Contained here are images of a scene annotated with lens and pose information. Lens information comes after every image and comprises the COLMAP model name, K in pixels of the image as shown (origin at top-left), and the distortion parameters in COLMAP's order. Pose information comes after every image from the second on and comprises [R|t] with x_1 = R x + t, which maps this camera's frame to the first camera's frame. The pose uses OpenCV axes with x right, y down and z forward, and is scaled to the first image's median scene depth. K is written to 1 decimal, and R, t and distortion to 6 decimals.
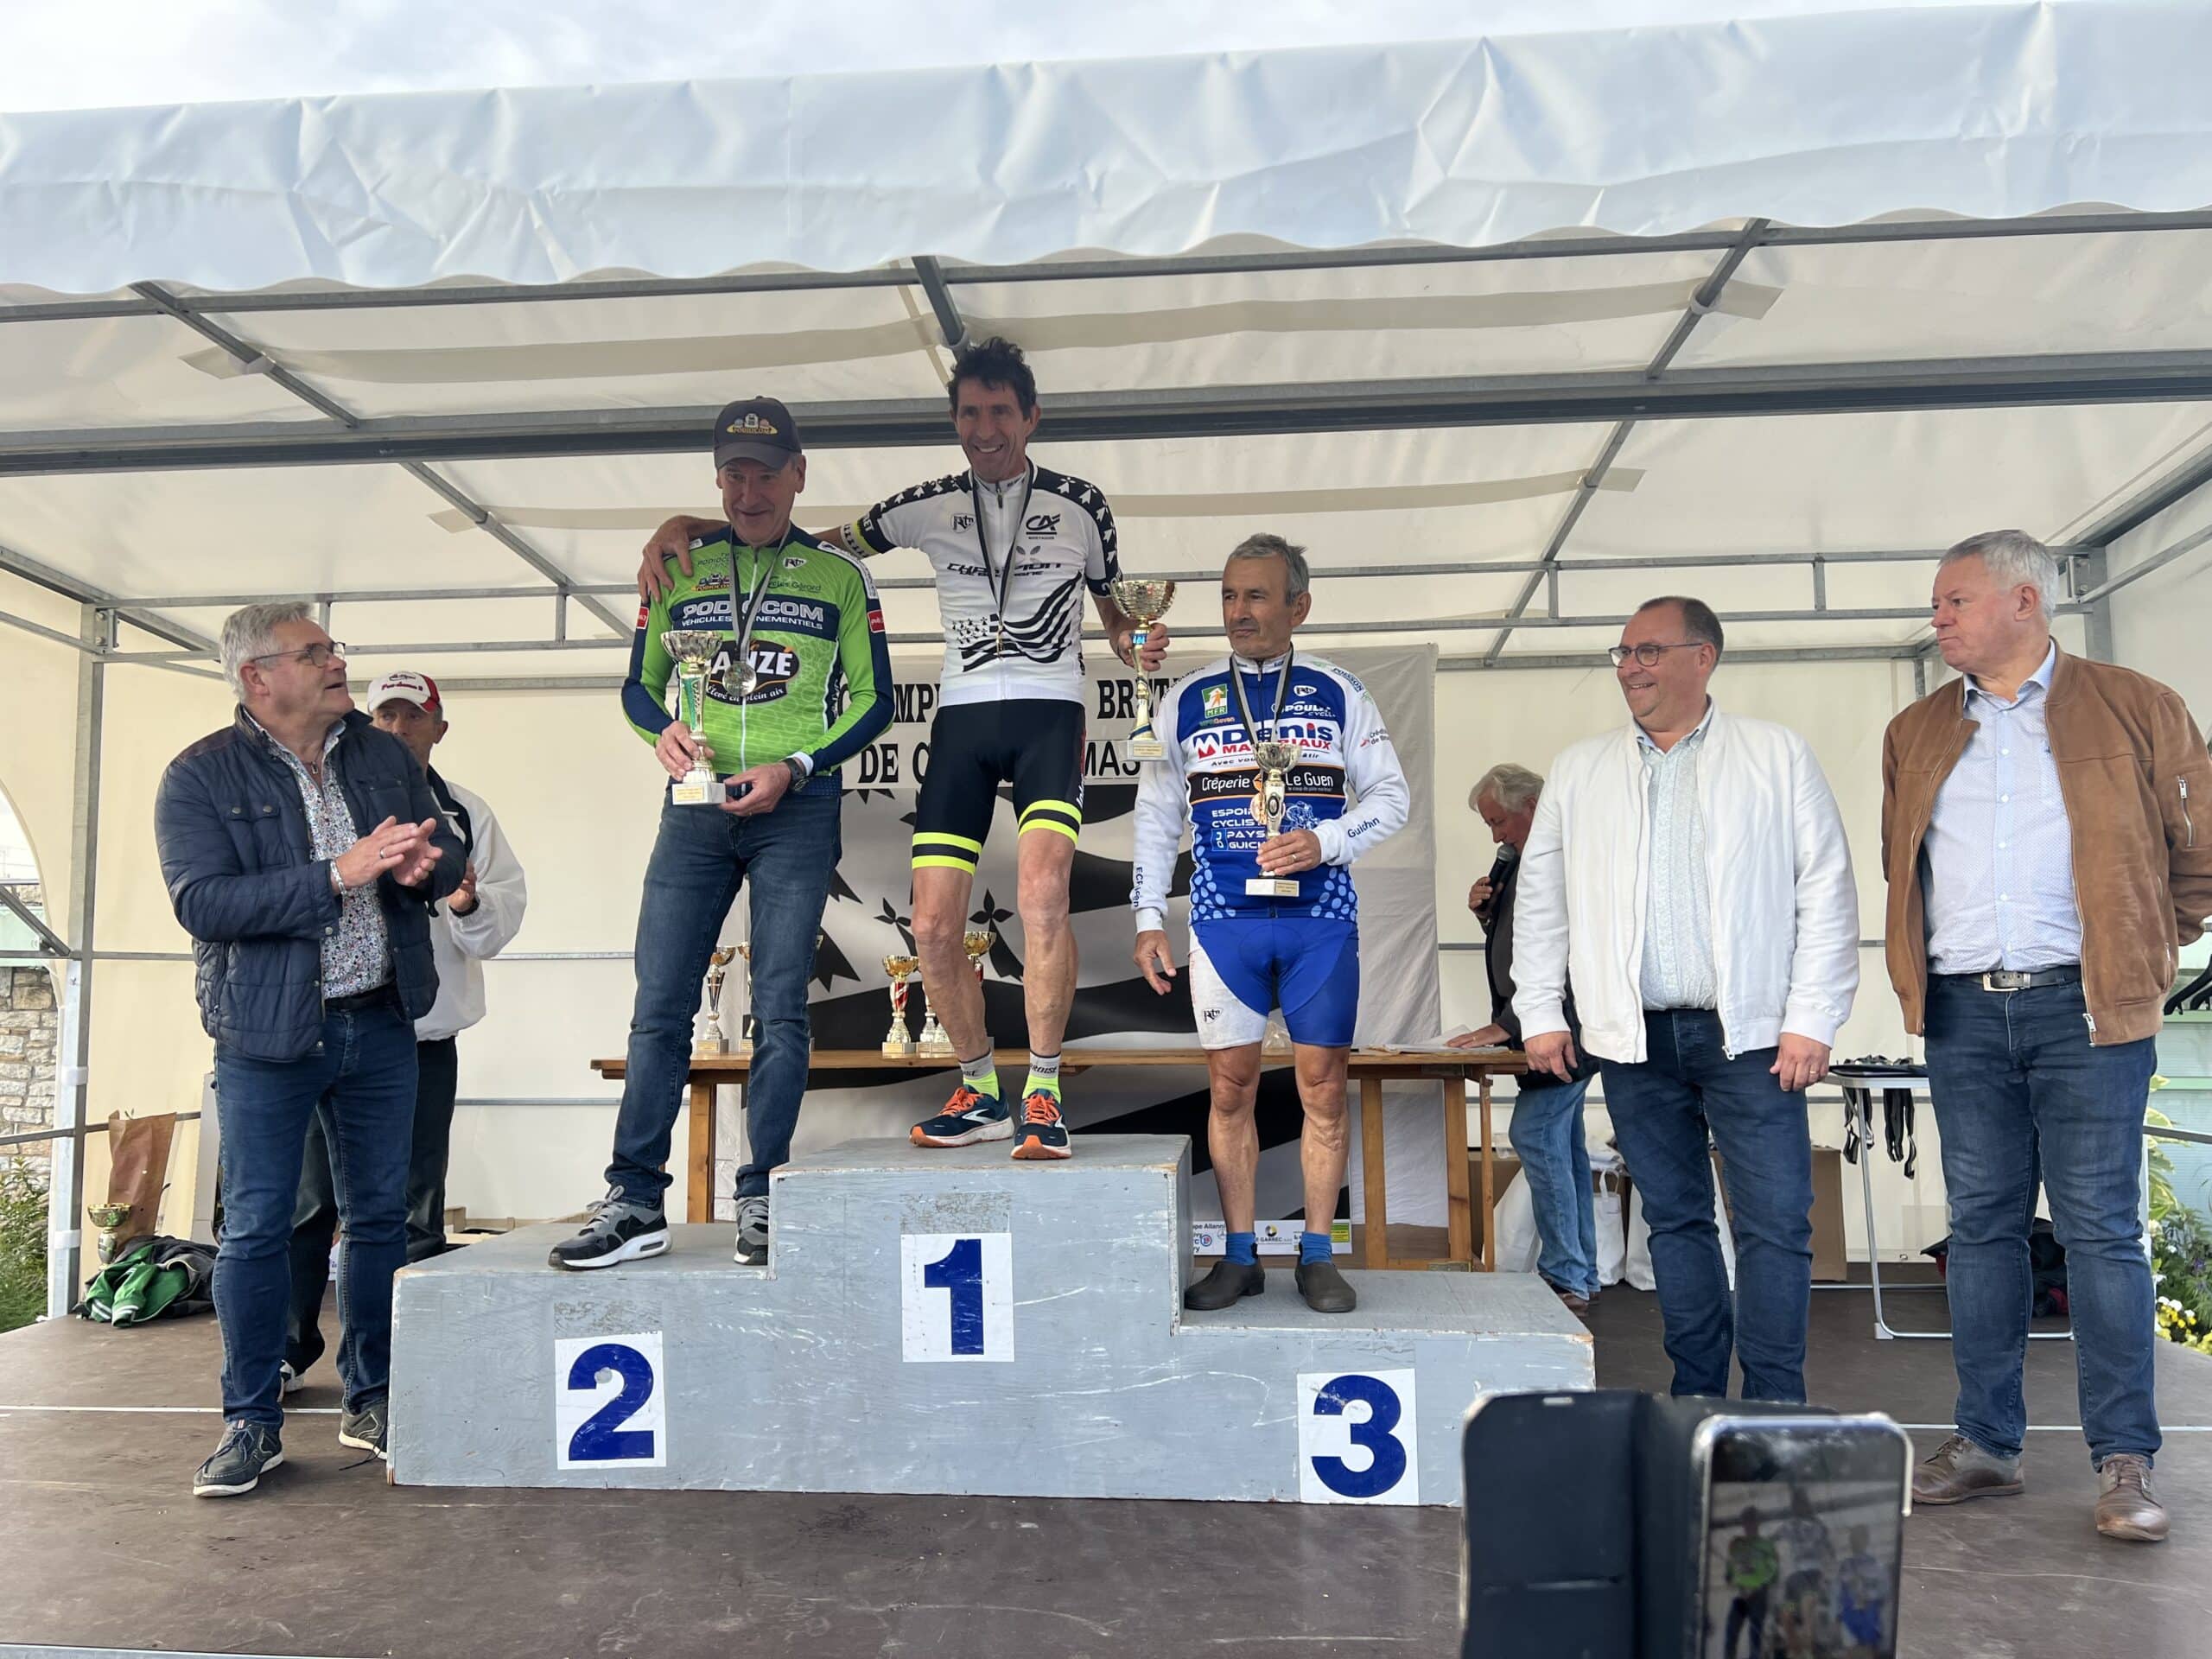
lens RADIAL K [[1694.1, 0, 1096.5], [0, 1694.1, 834.5], [0, 0, 1]] dist [0.048348, -0.057002]
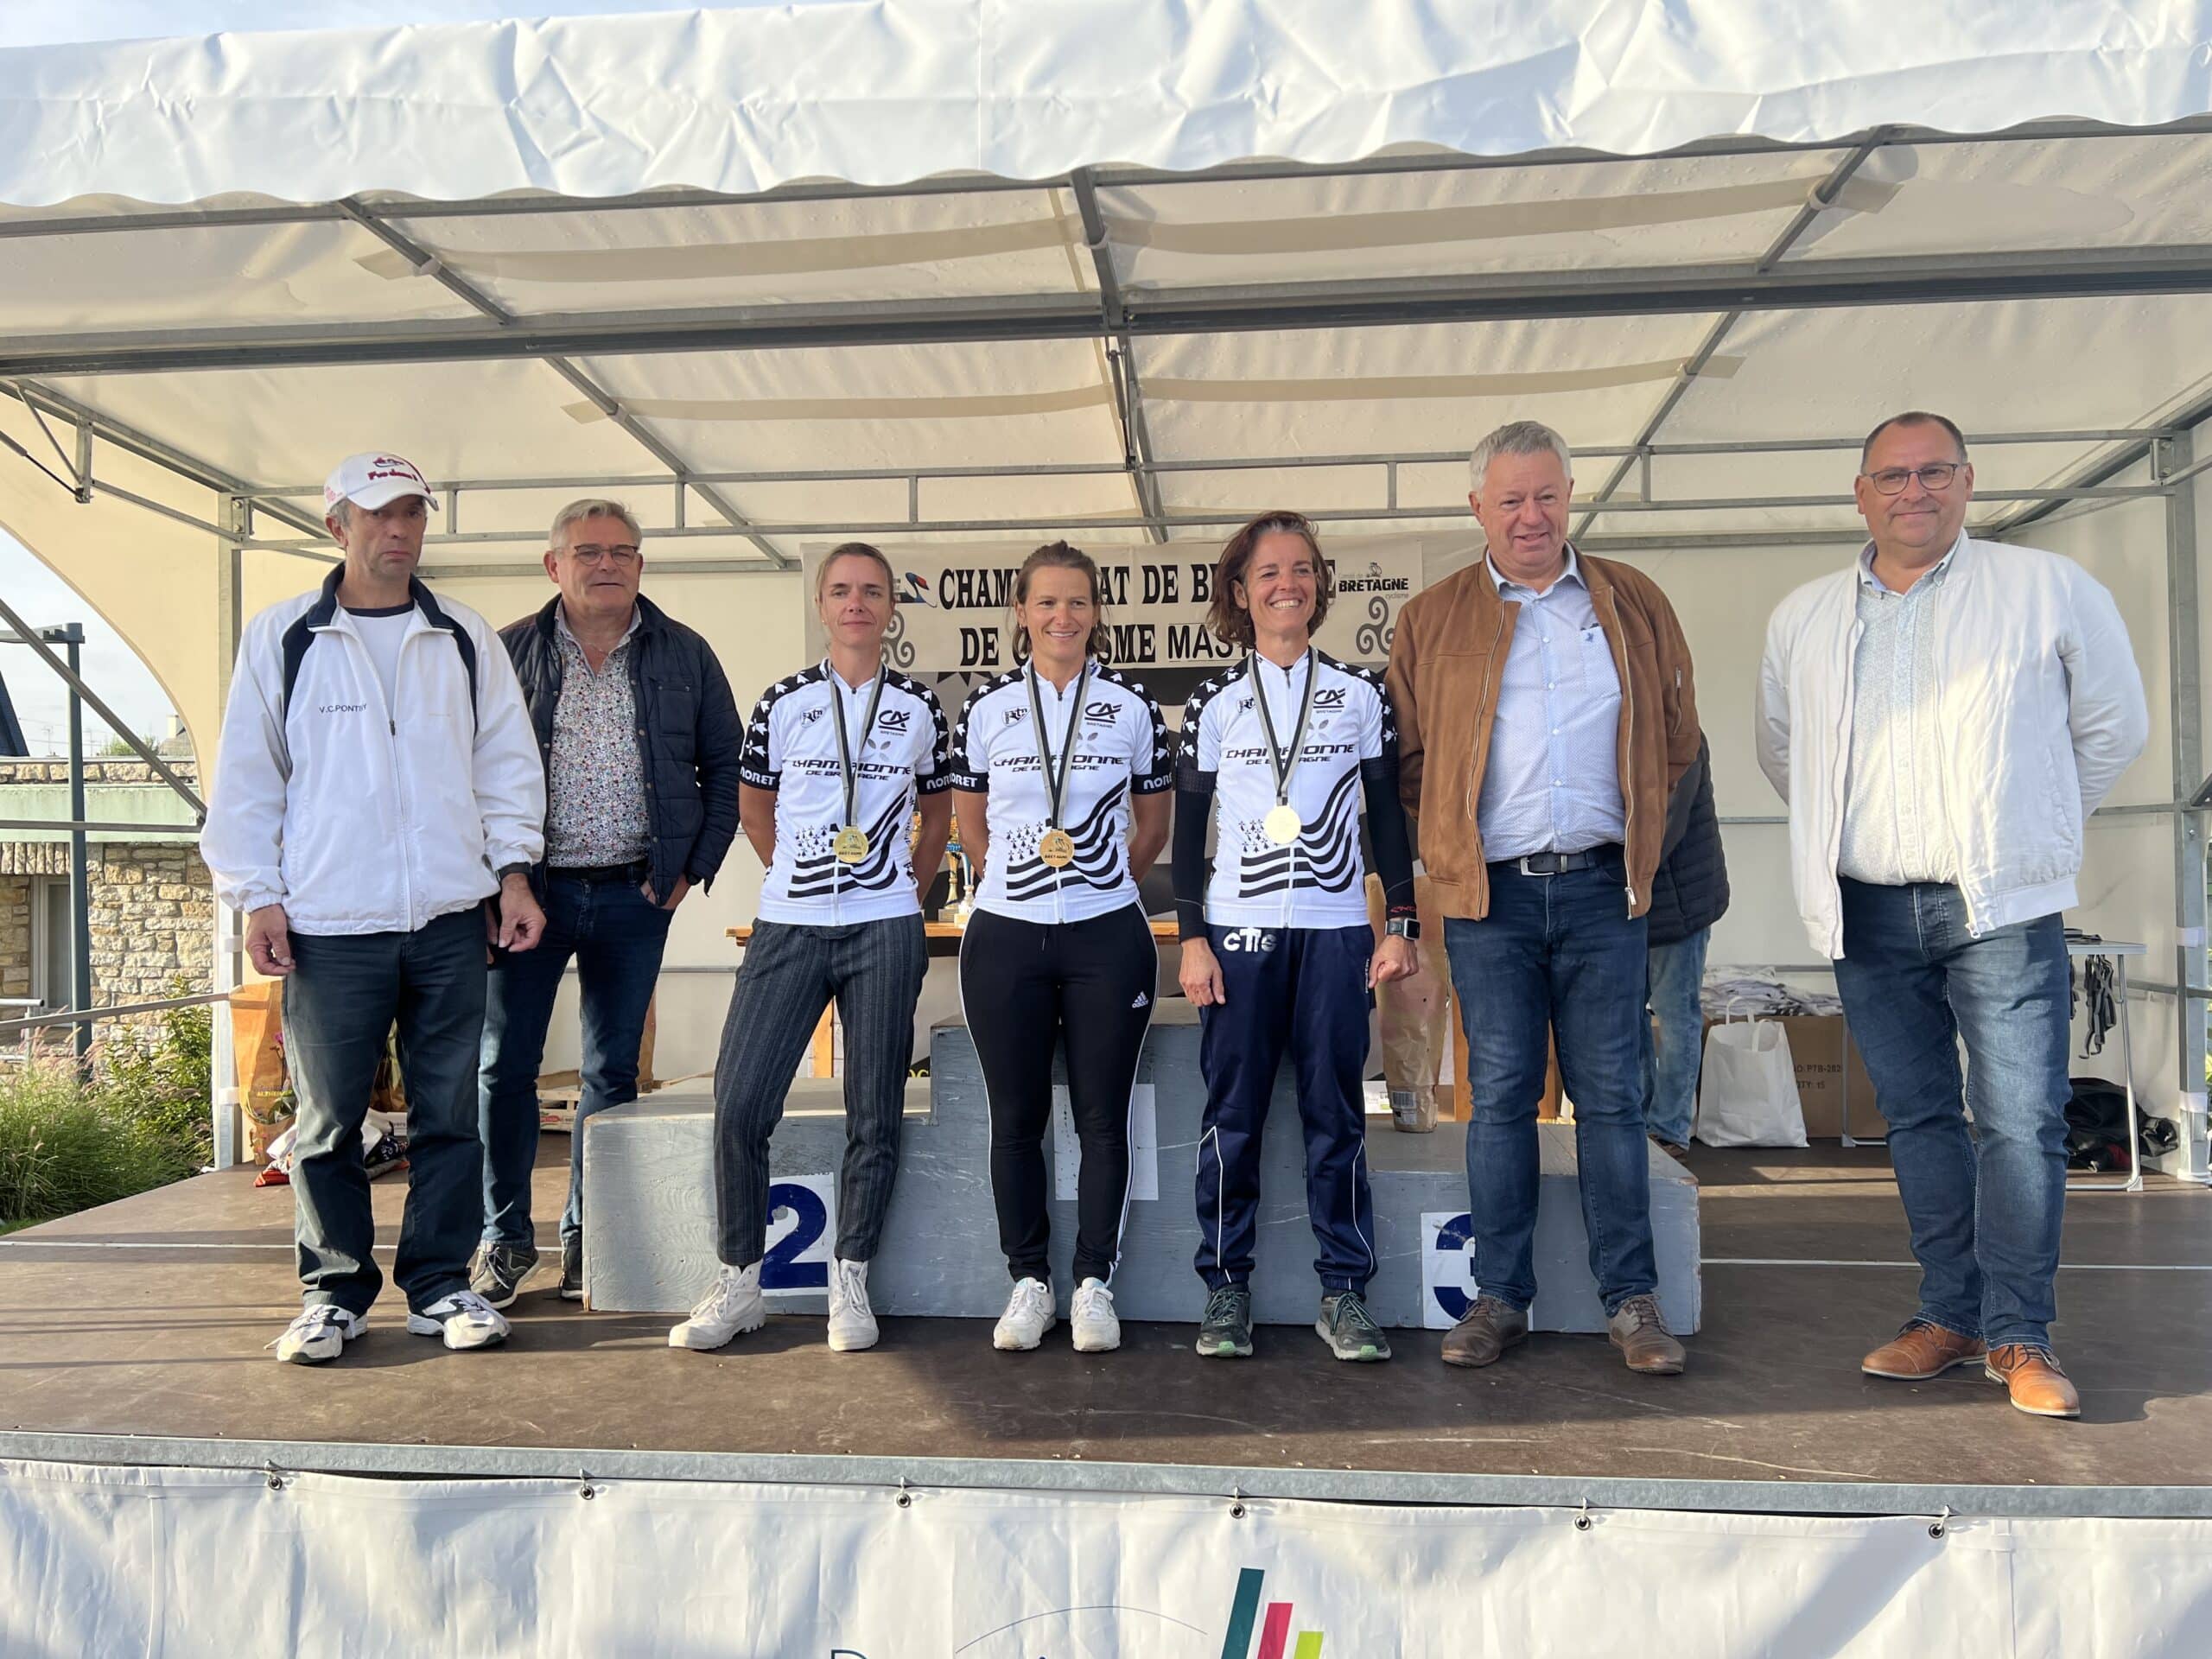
lens RADIAL K [[1681.0, 0, 1105.1], [0, 1681.0, 830.1], [0, 0, 1]] dist [0.049433, -0.058656]
pose [[0.999898, -0.000309, -0.014275, -0.065782], [0.001290, 0.997630, 0.068795, -0.001032], [0.014220, -0.068806, 0.997529, -0.057861]]
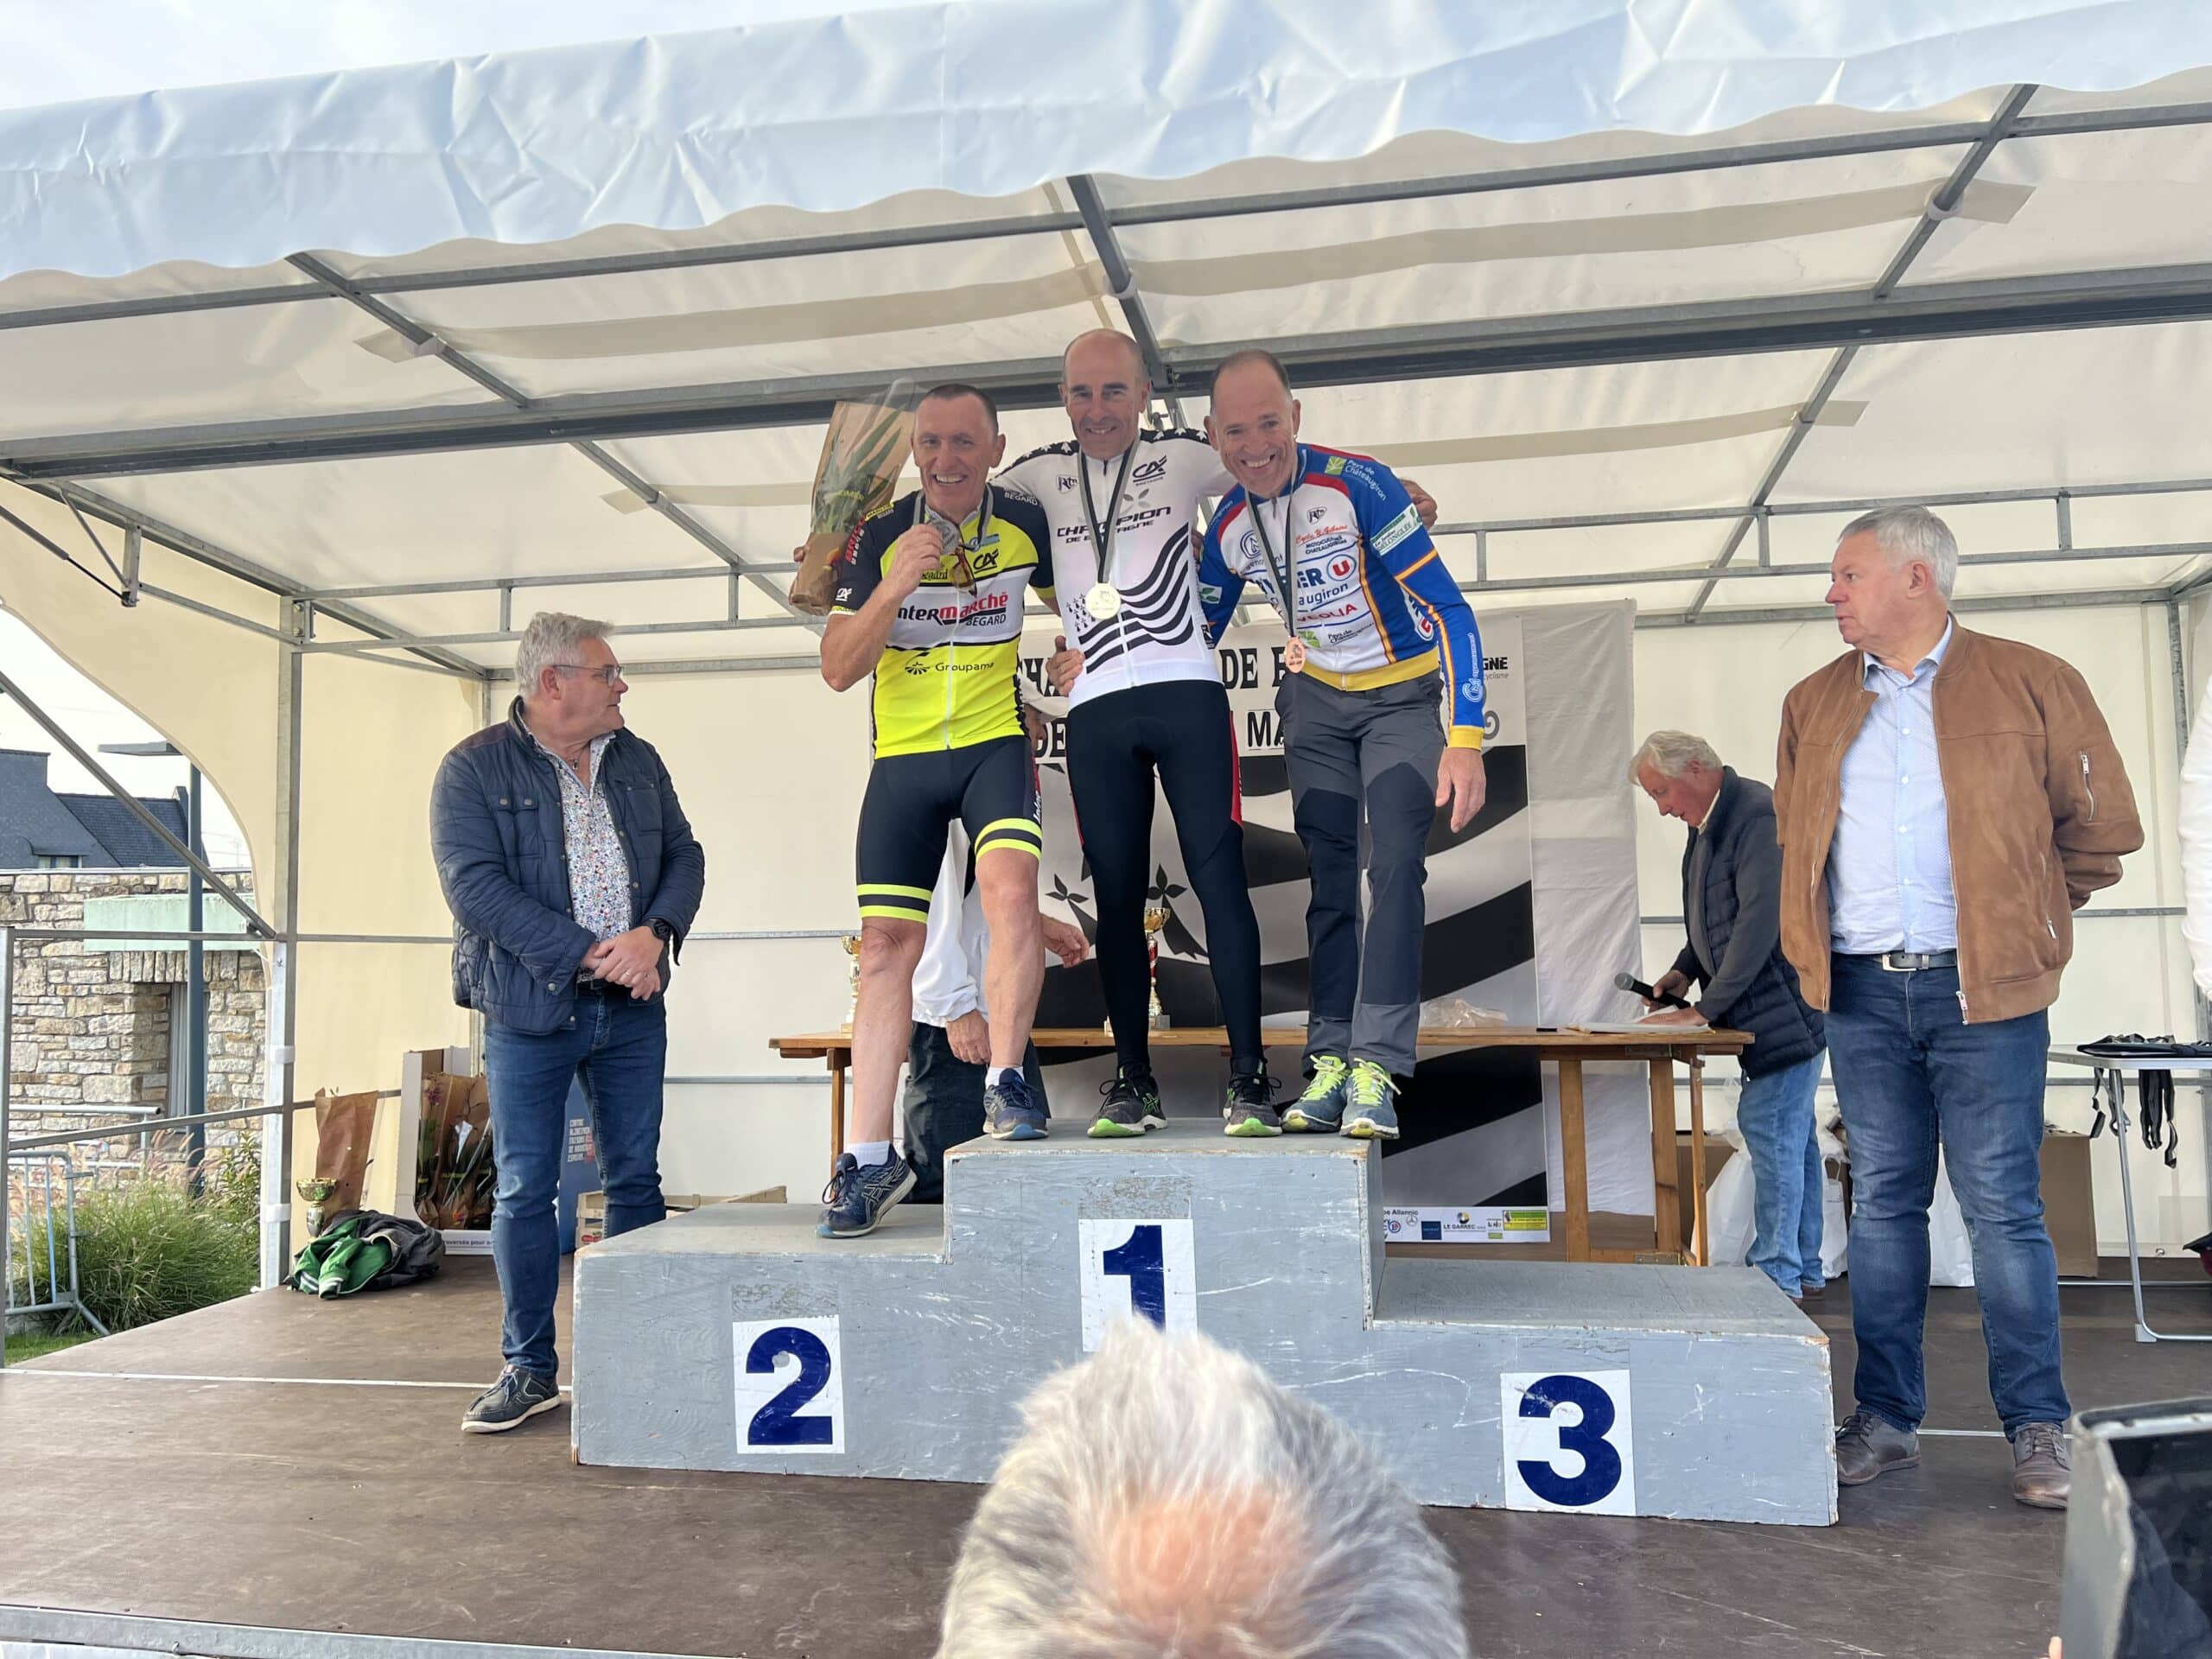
lens RADIAL K [[1694.1, 0, 1096.5], [0, 1694.1, 834.5], [0, 0, 1]] dist [0.048348, -0.057002]
pose [[0.994741, -0.012956, -0.101601, -0.004180], [0.014178, 0.999835, 0.011321, 0.005985], [0.101438, -0.012702, 0.994761, 0.044539]]
